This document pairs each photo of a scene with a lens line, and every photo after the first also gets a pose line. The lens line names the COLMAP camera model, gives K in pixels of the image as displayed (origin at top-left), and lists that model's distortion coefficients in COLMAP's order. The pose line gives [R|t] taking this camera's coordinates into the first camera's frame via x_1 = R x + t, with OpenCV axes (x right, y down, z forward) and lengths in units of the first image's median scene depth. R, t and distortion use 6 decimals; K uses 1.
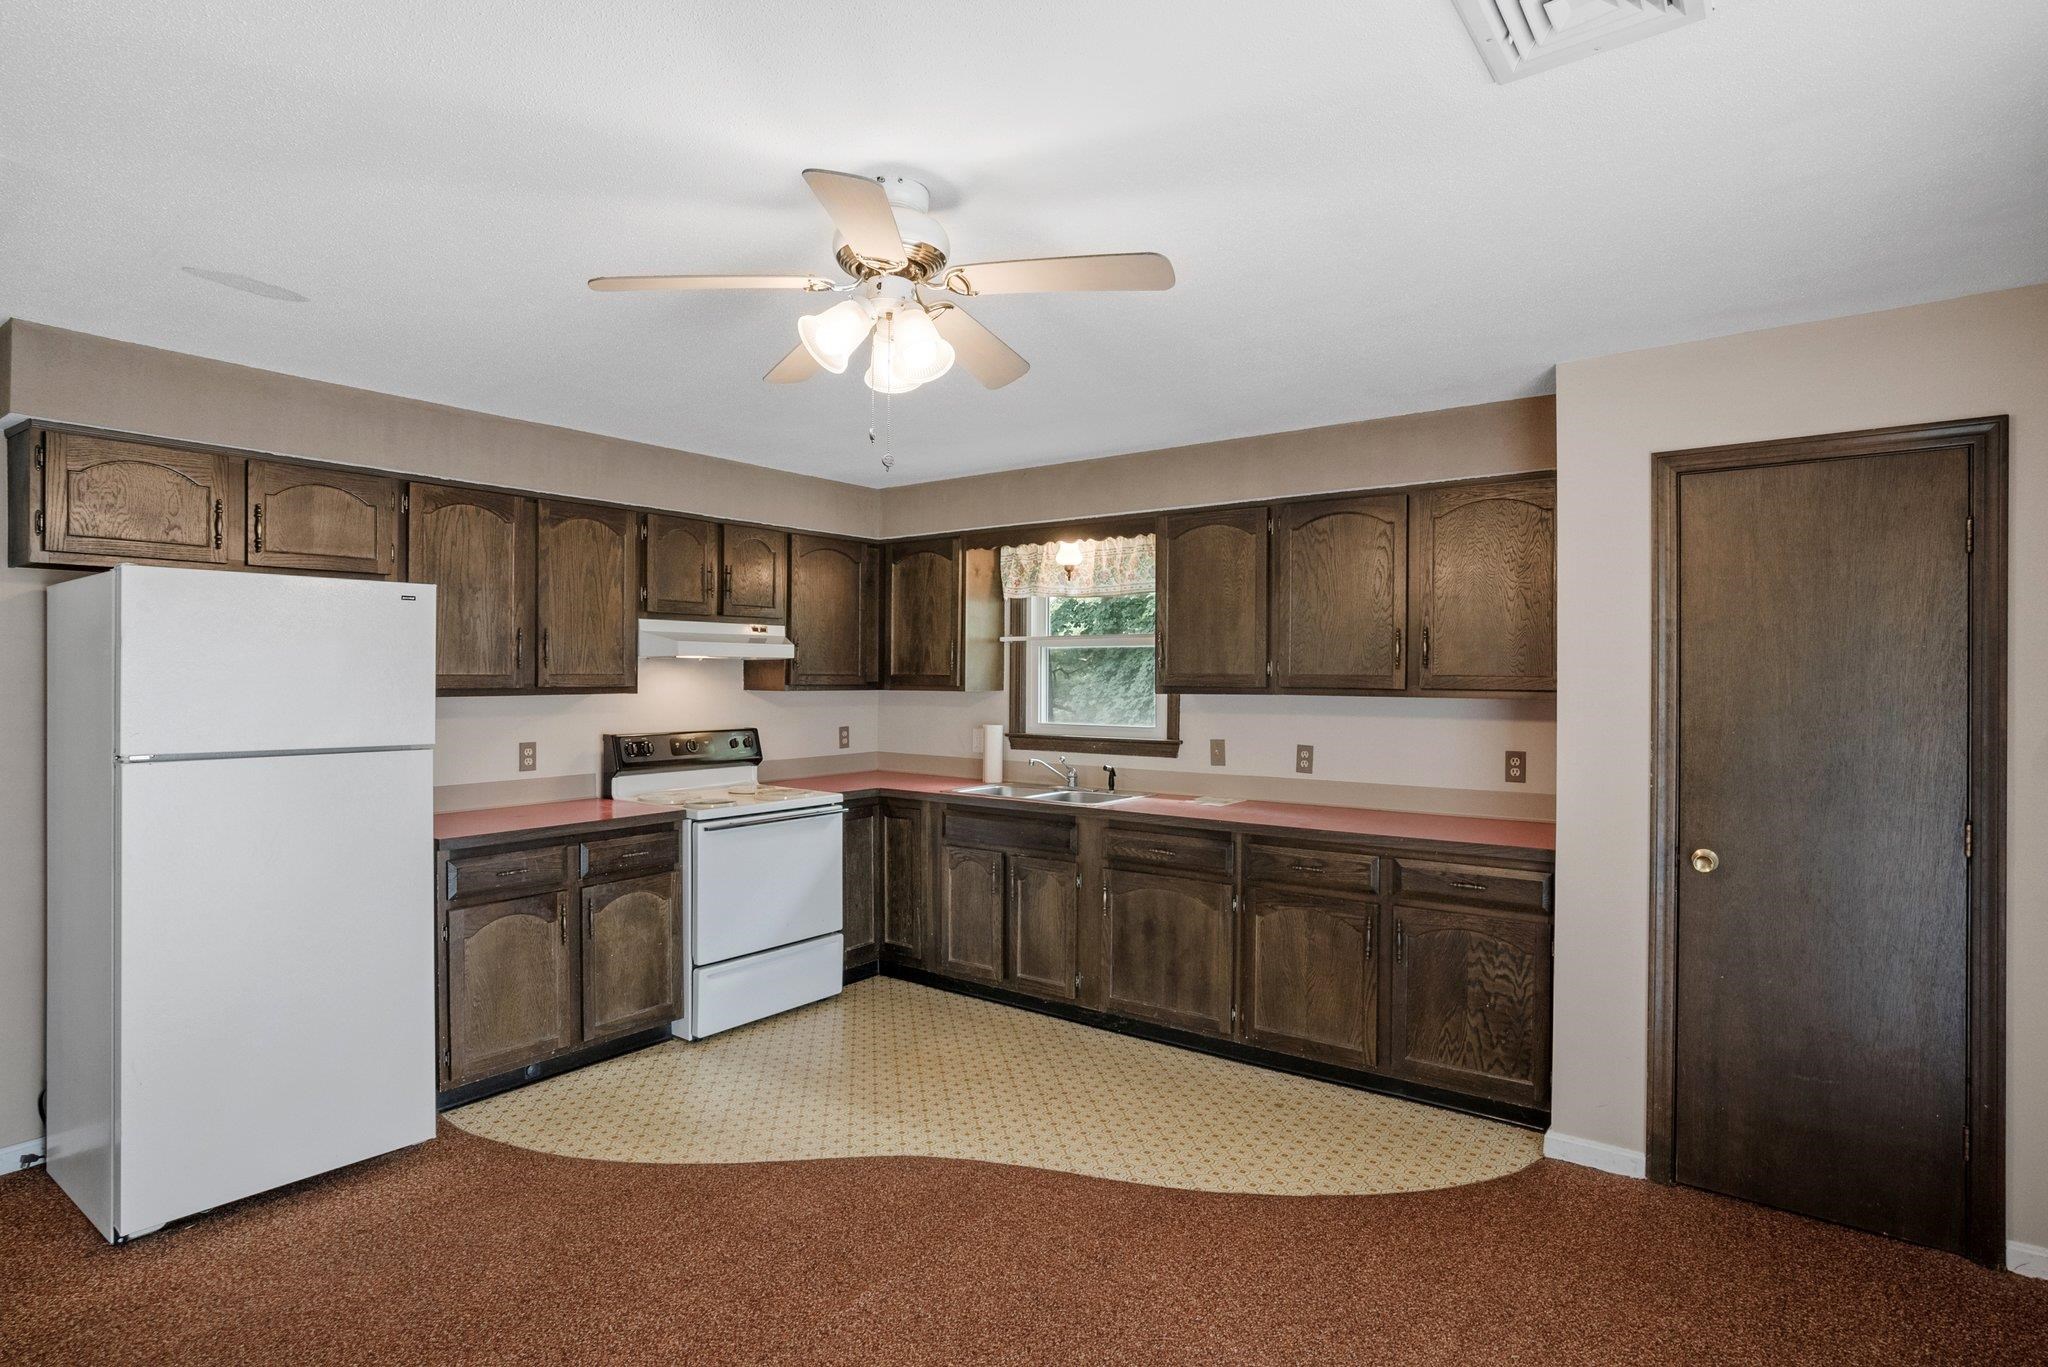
lens RADIAL K [[1021.7, 0, 1024.0], [0, 1021.7, 683.5], [0, 0, 1]] dist [0.001416, 0.008796]
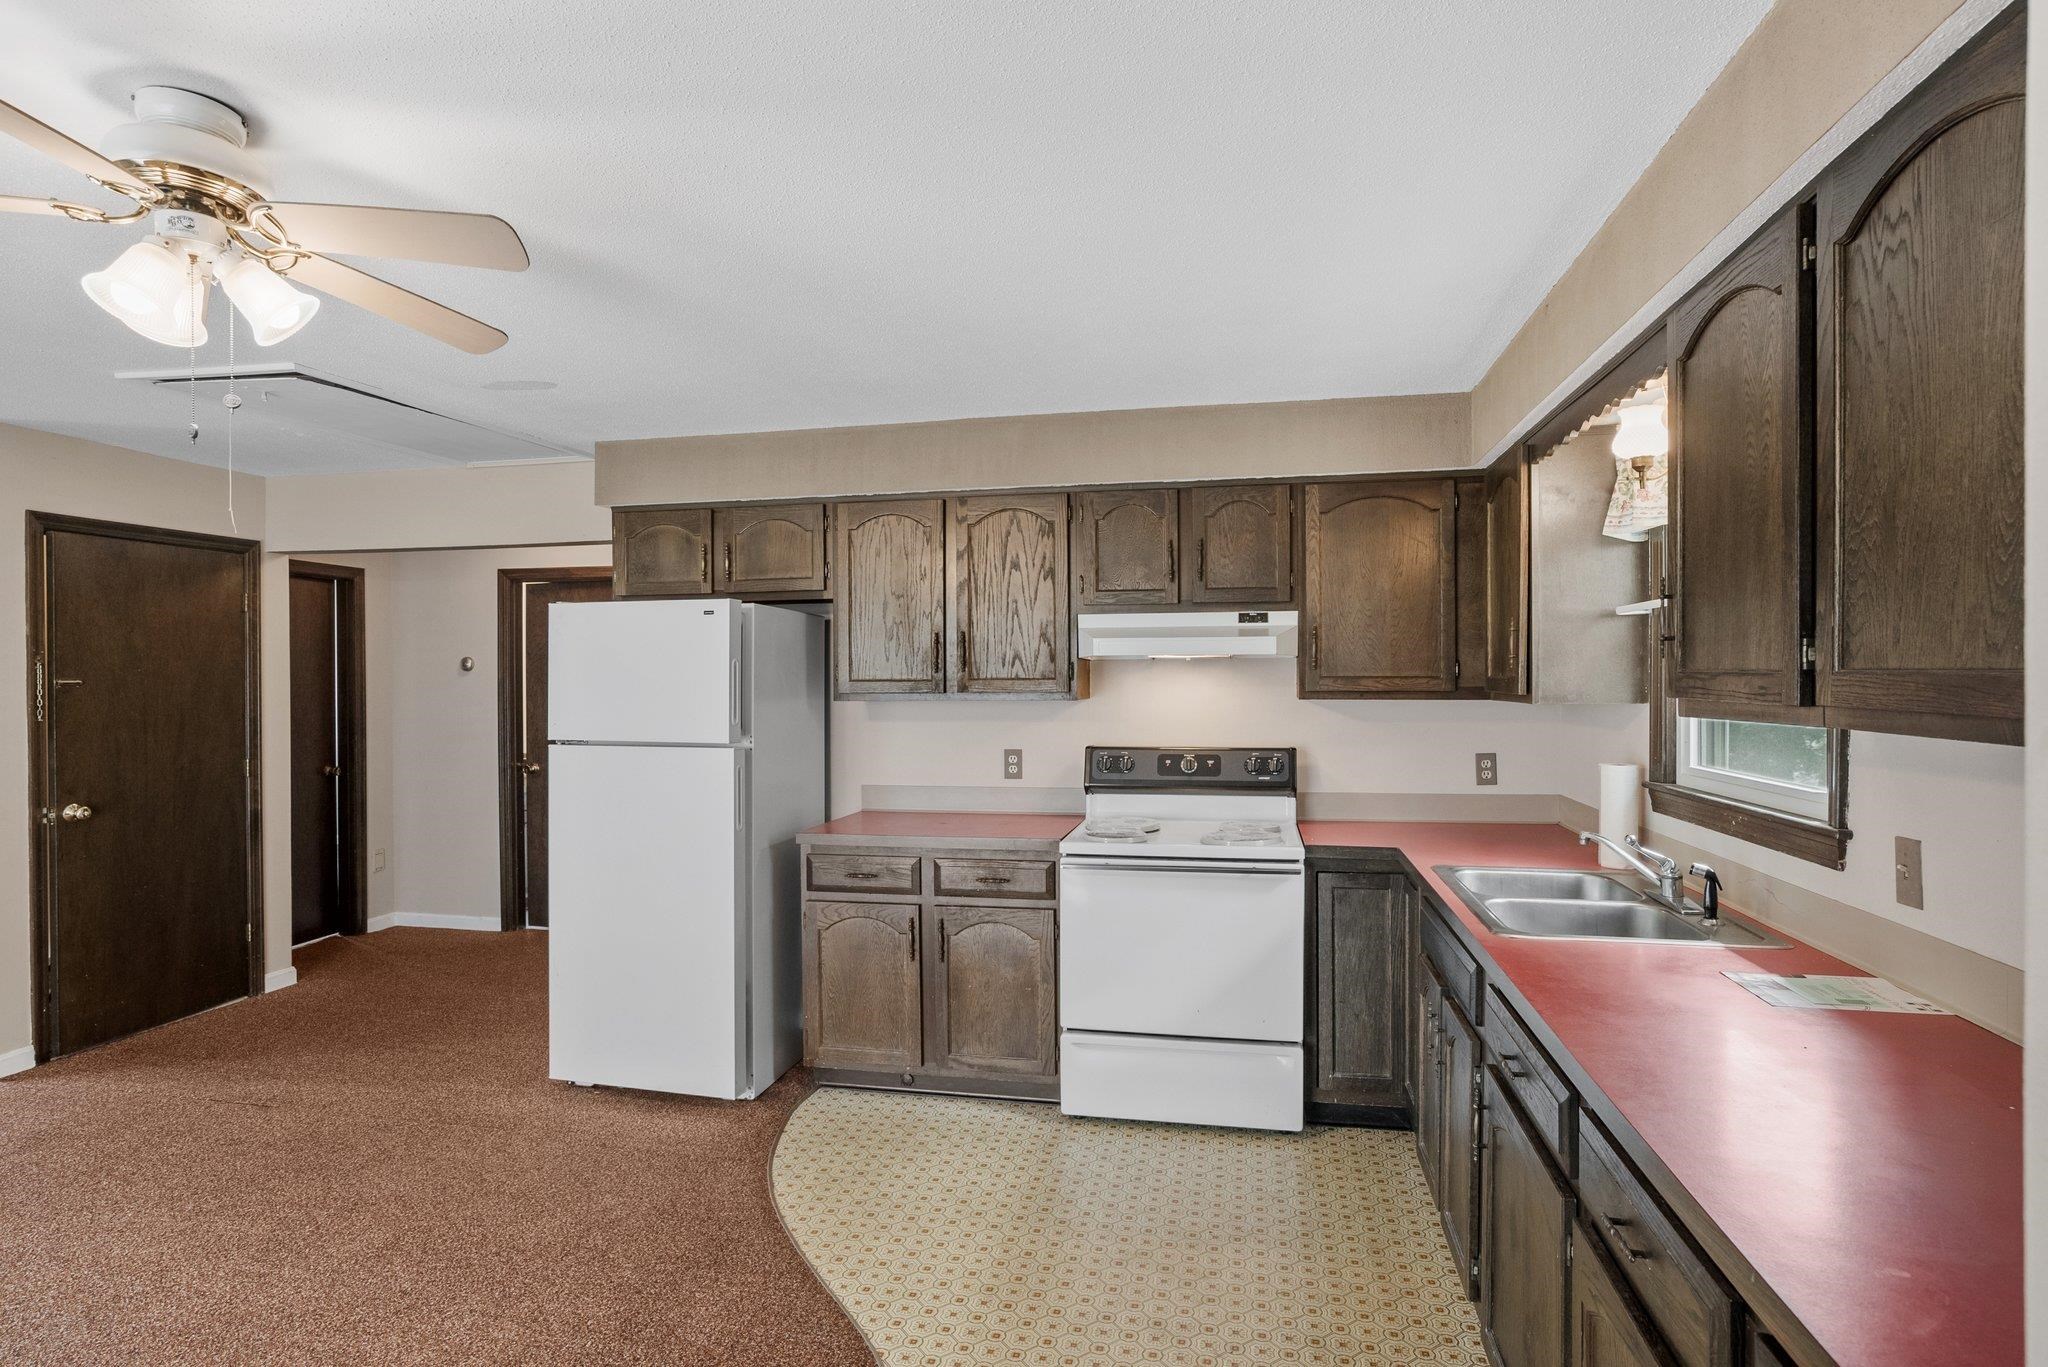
lens RADIAL K [[1093.1, 0, 1029.0], [0, 1093.1, 689.8], [0, 0, 1]] dist [-0.029335, 0.025686]
pose [[0.441799, 0.005500, -0.897097, 0.411311], [-0.001299, 0.999984, 0.005491, -0.003705], [0.897113, -0.001261, 0.441799, 0.514573]]
